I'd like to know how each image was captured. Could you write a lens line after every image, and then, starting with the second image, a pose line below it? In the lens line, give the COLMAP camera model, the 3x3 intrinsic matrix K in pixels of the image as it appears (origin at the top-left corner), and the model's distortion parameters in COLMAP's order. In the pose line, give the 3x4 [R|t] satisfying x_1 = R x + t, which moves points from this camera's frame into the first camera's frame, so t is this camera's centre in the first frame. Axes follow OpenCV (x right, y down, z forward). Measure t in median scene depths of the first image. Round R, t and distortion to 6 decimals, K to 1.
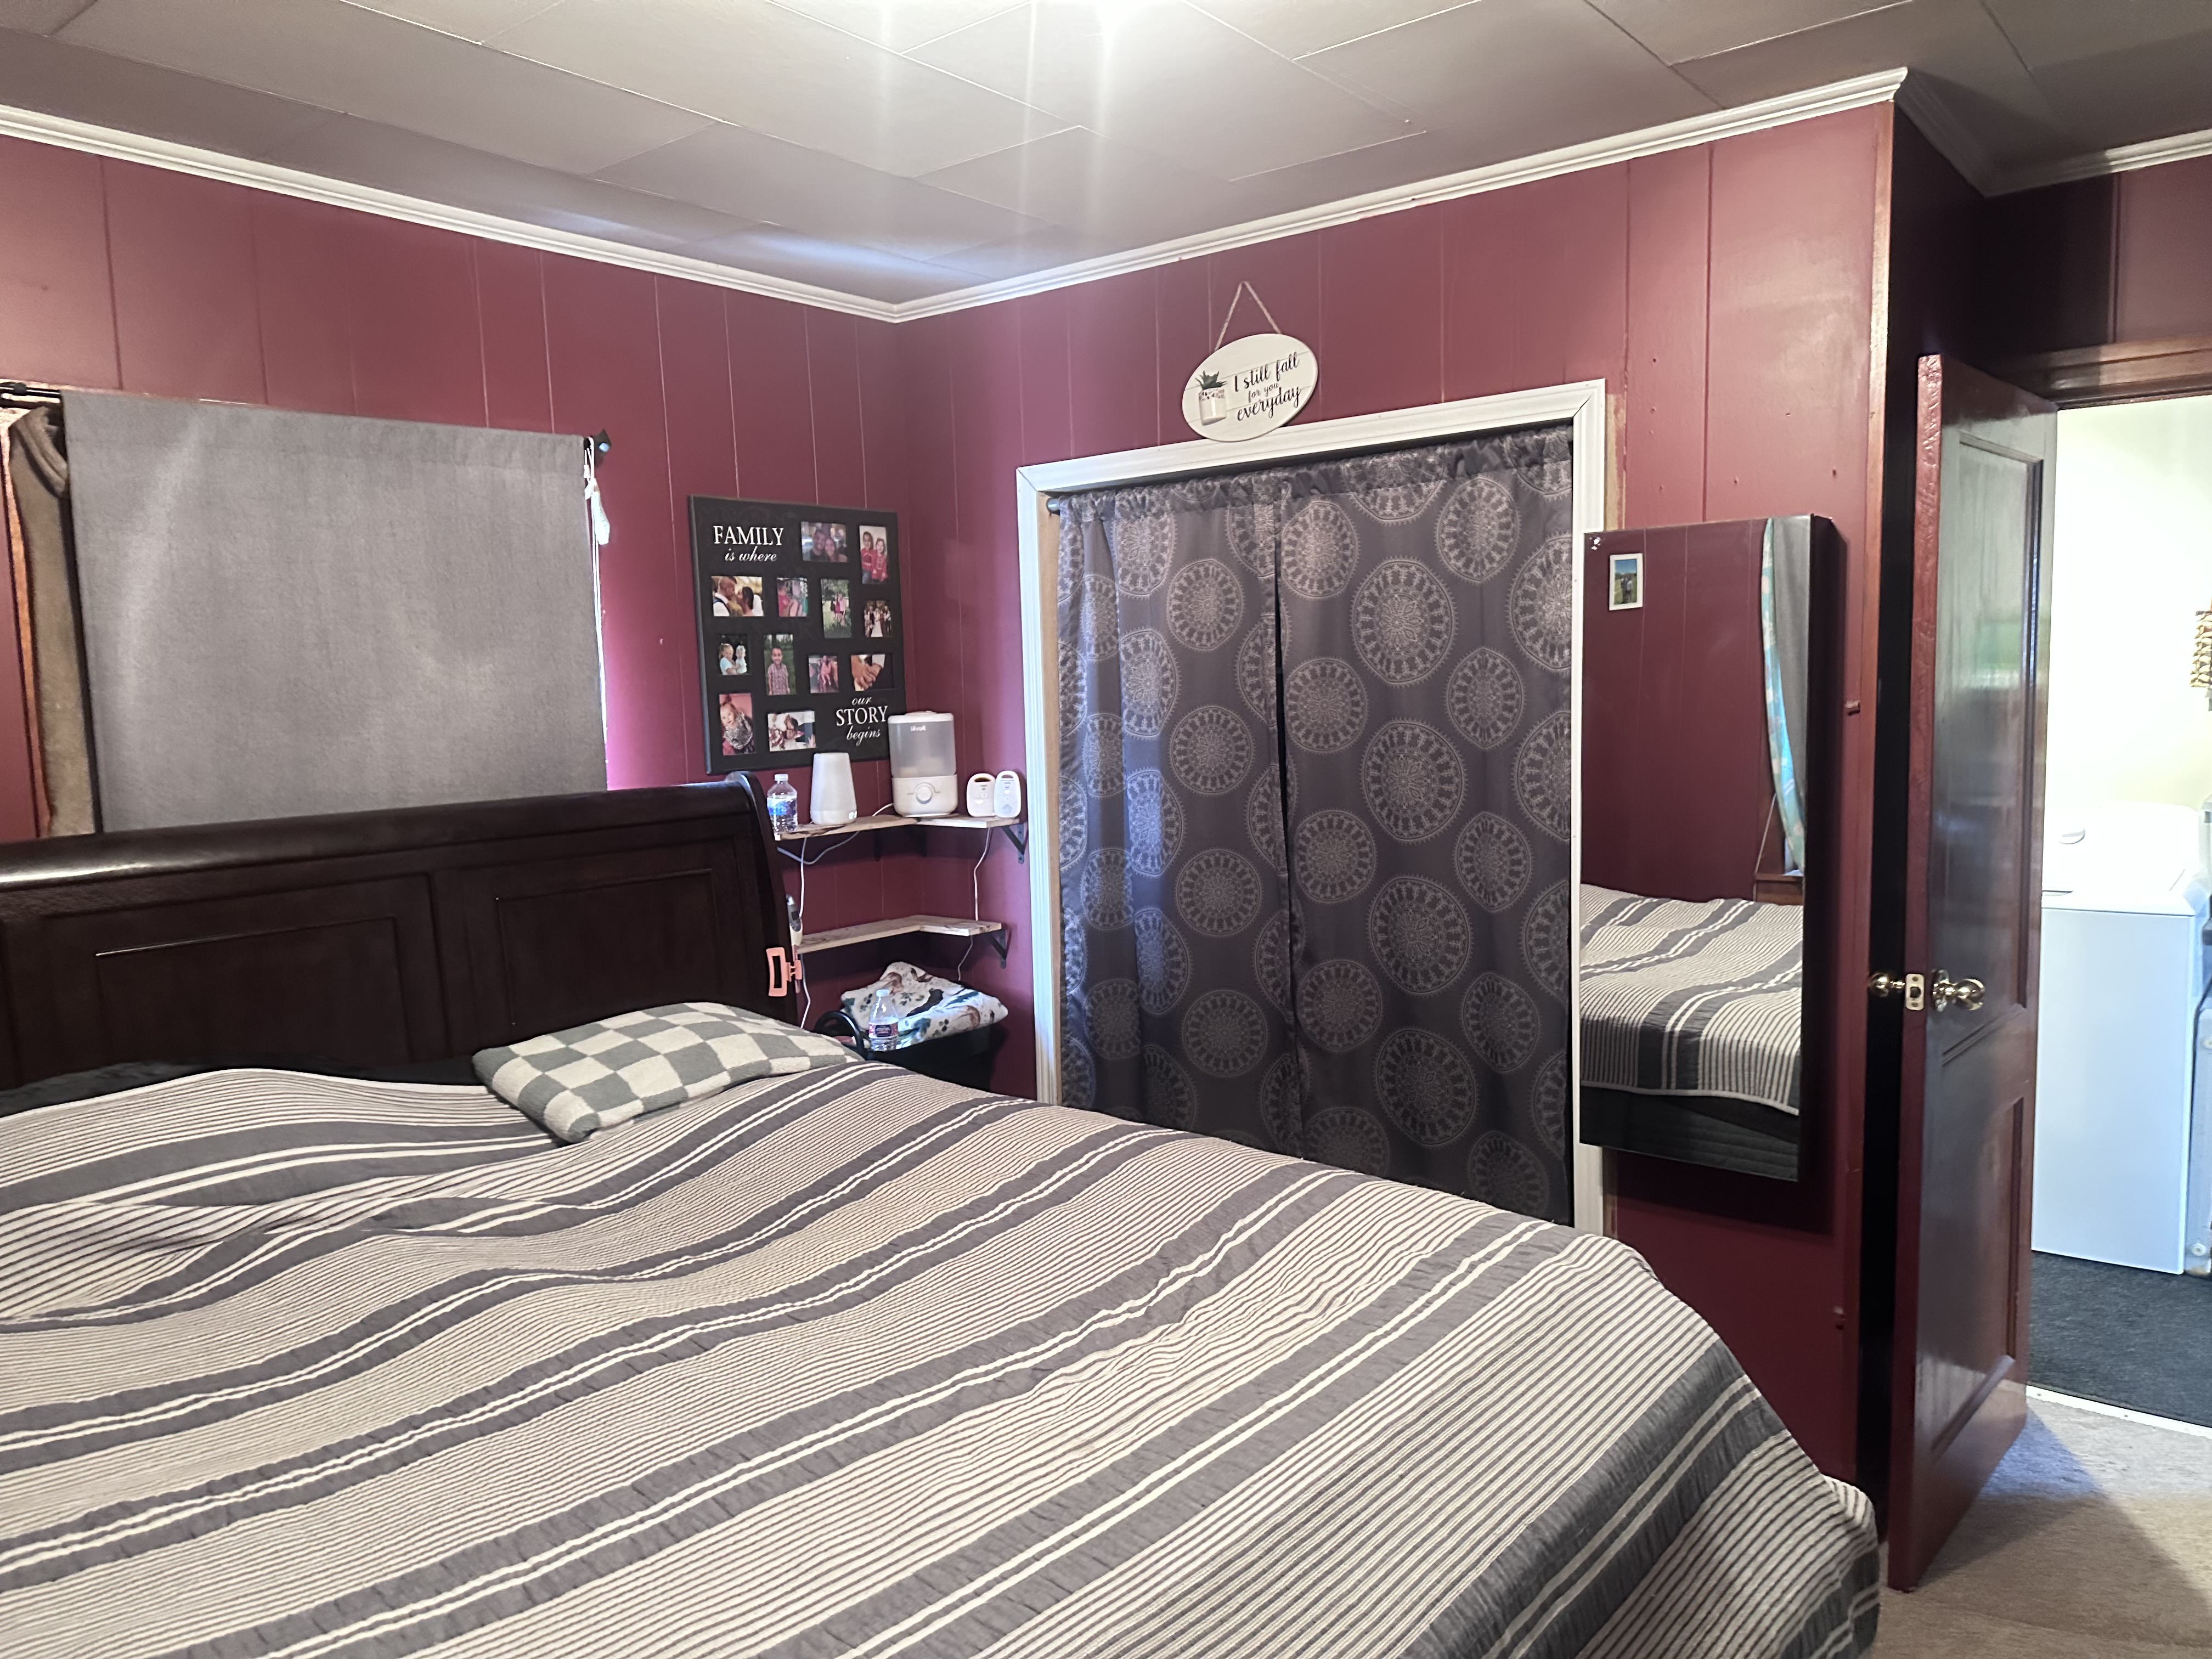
lens RADIAL K [[1544.2, 0, 1107.9], [0, 1544.2, 834.2], [0, 0, 1]] dist [0.031470, -0.025901]
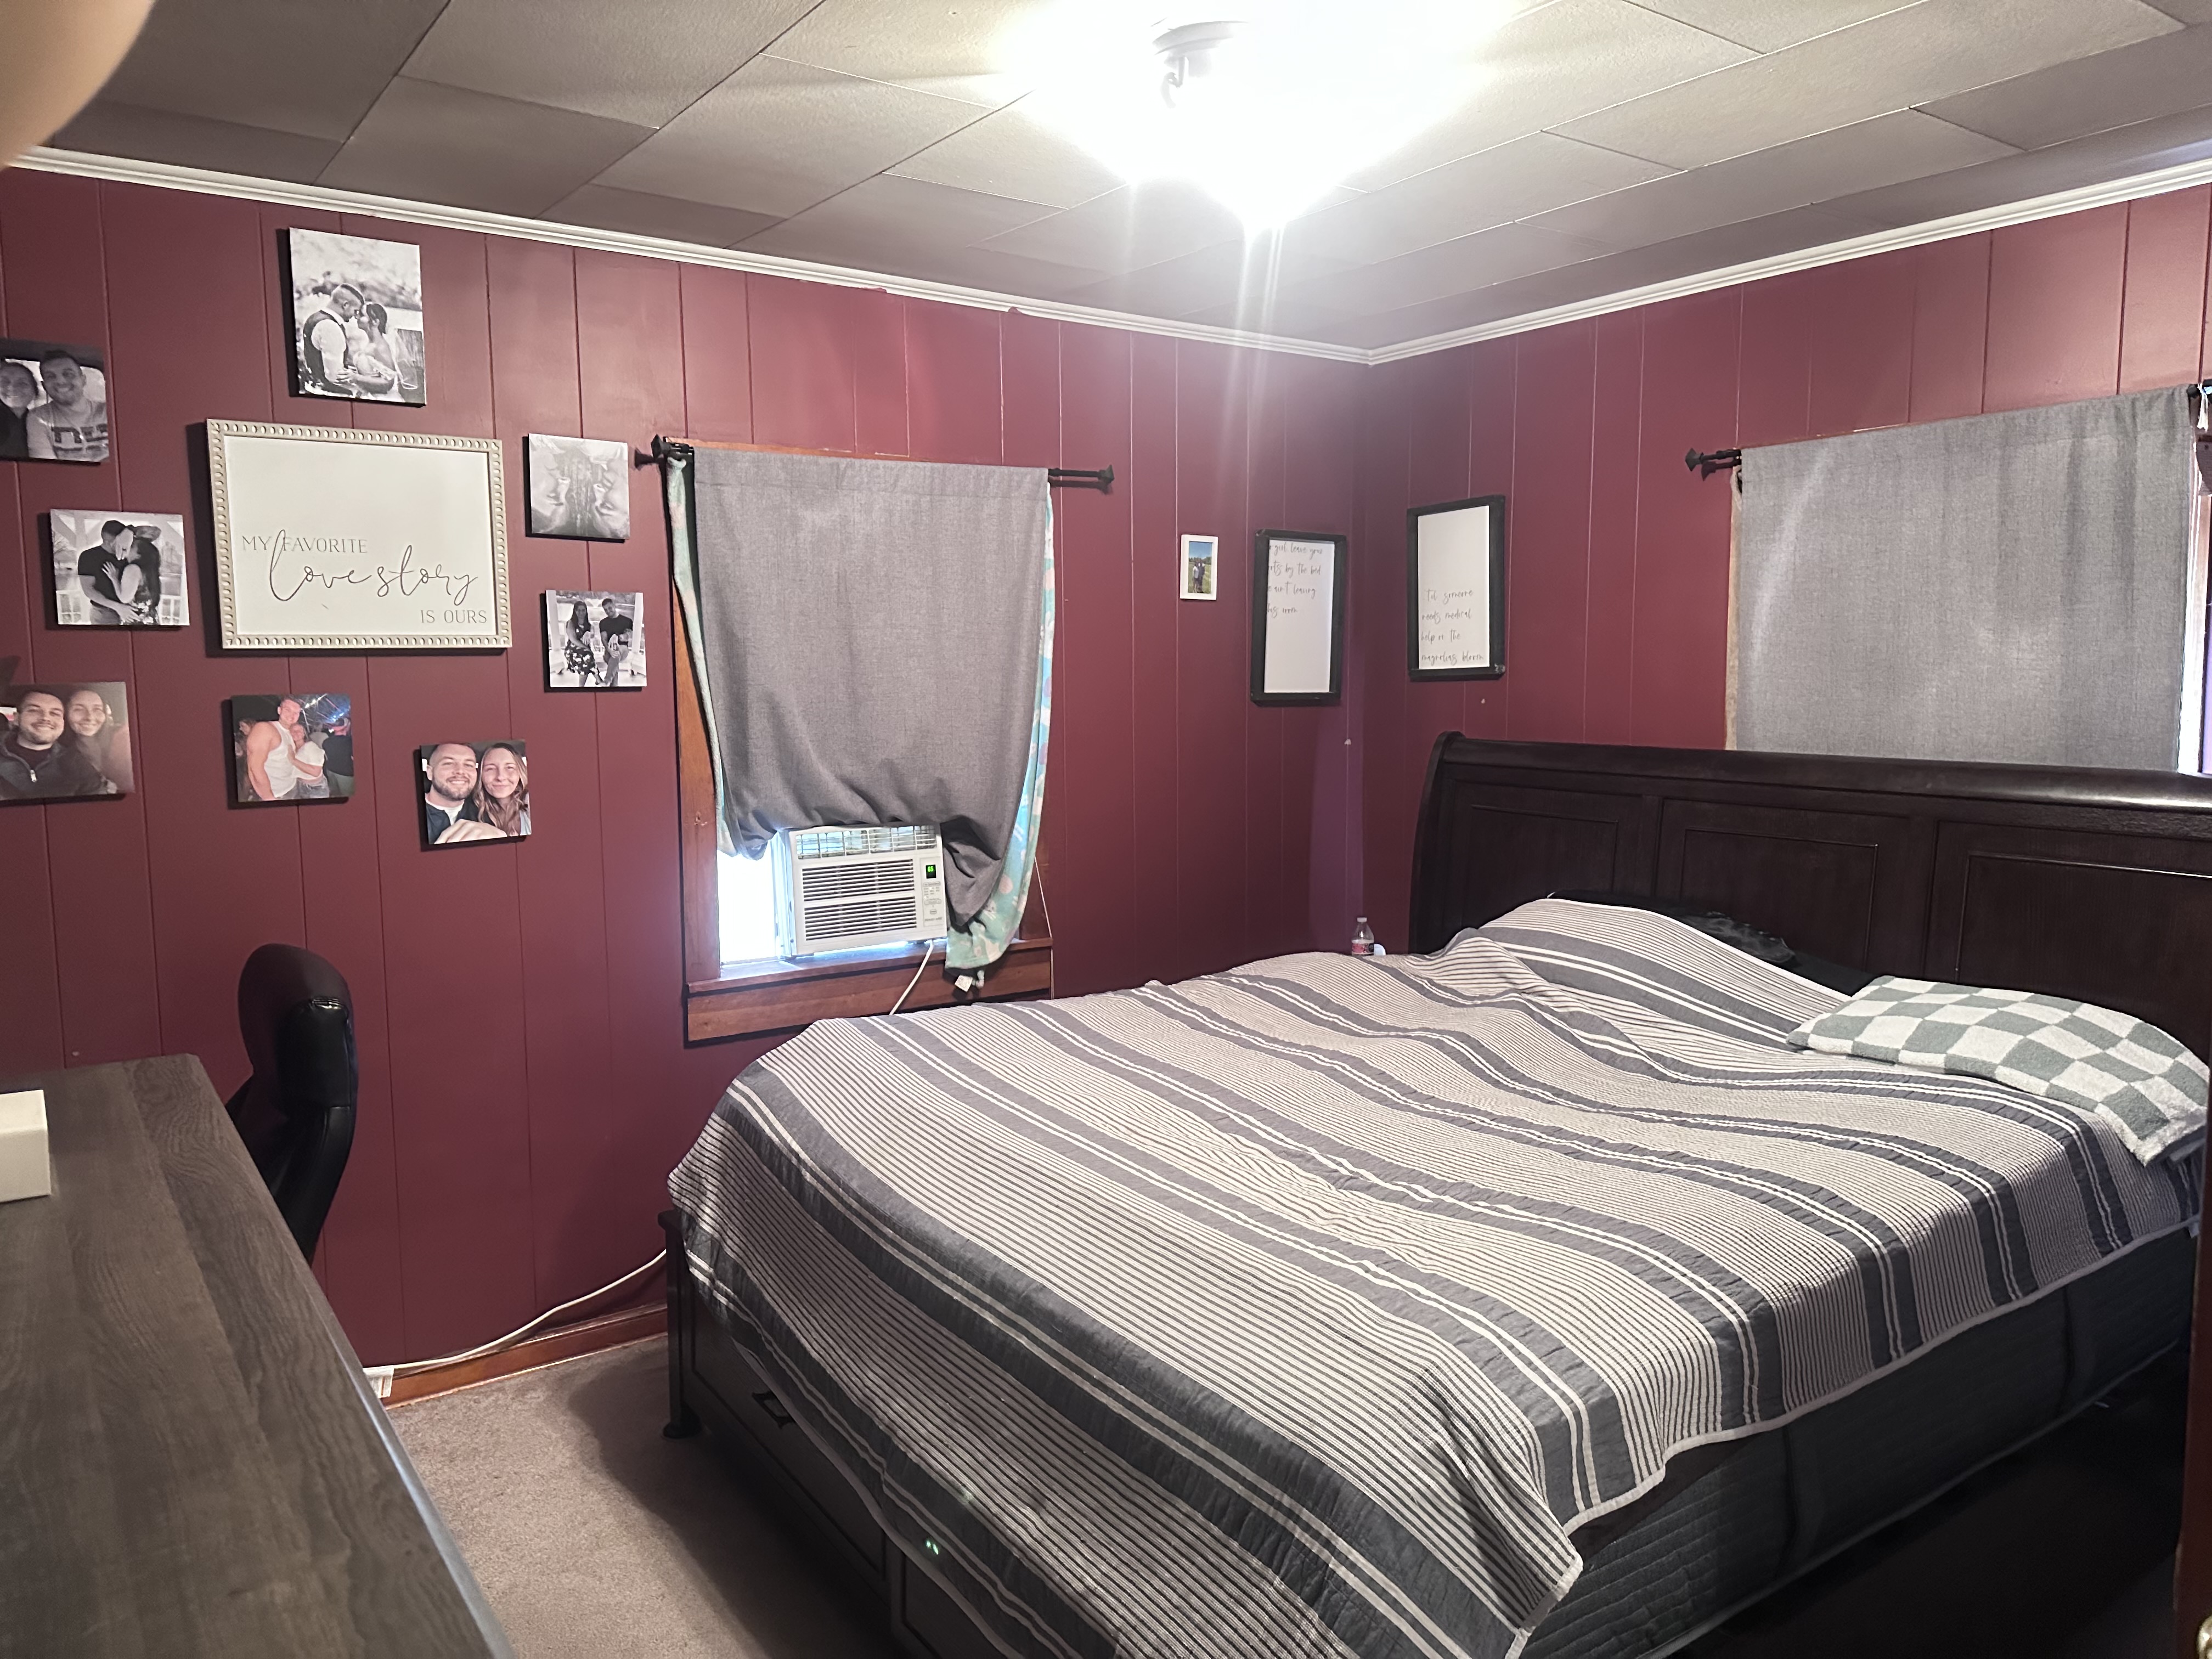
lens RADIAL K [[1544.2, 0, 1109.6], [0, 1544.2, 818.0], [0, 0, 1]] dist [0.031470, -0.025901]
pose [[-0.263517, 0.131588, -0.955638, 1.058287], [-0.085815, 0.983527, 0.159092, -0.138599], [0.960830, 0.123931, -0.247884, 0.926527]]
